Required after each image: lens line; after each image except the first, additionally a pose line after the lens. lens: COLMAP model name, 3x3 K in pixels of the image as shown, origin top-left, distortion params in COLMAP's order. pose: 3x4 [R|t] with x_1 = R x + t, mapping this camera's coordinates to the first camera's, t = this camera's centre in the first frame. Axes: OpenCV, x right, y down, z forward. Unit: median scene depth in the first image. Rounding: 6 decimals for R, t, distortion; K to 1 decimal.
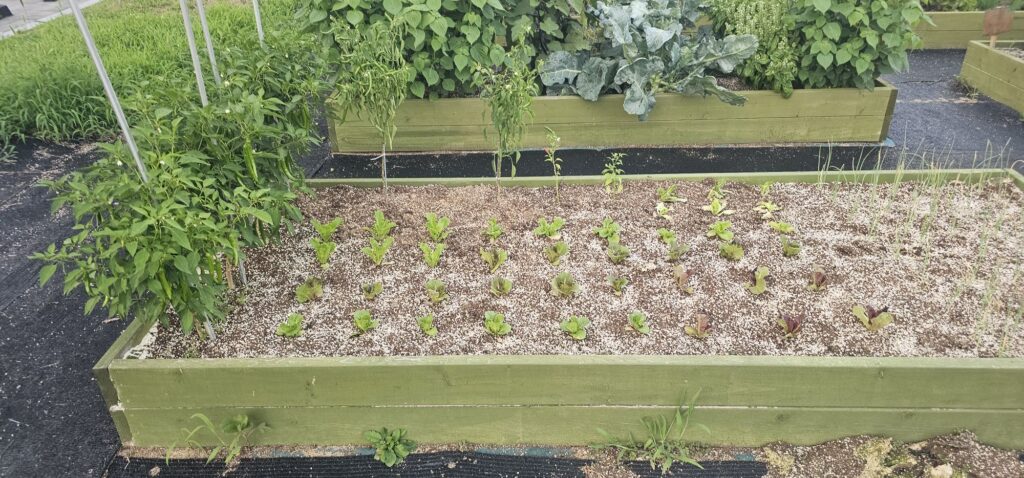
lens RADIAL K [[681.4, 0, 529.2], [0, 681.4, 241.3], [0, 0, 1]] dist [0.057045, -0.060320]
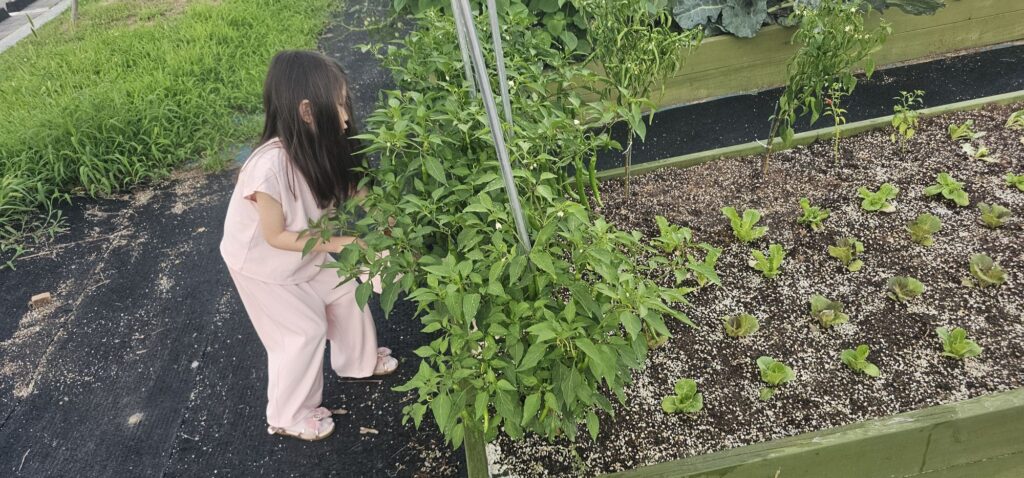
lens RADIAL K [[655.2, 0, 547.0], [0, 655.2, 262.4], [0, 0, 1]] dist [0.002005, -0.000224]
pose [[0.978545, -0.189886, 0.079962, -0.452399], [0.180614, 0.977321, 0.110555, -0.107081], [-0.099142, -0.093741, 0.990648, 0.289343]]
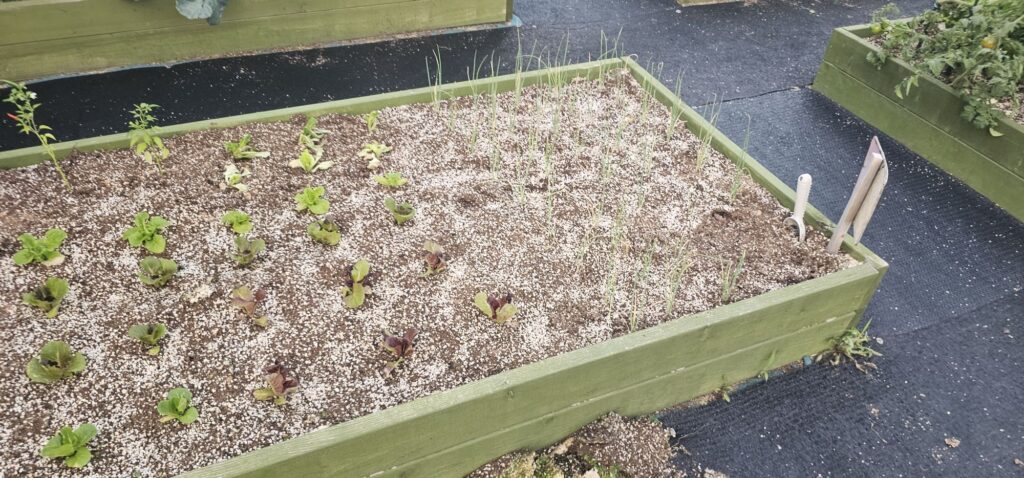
lens RADIAL K [[681.4, 0, 529.2], [0, 681.4, 241.3], [0, 0, 1]] dist [0.057045, -0.060320]
pose [[0.892822, -0.227042, 0.388999, 0.198591], [0.143620, 0.962081, 0.231891, -0.116774], [-0.426898, -0.151170, 0.891575, 0.237591]]
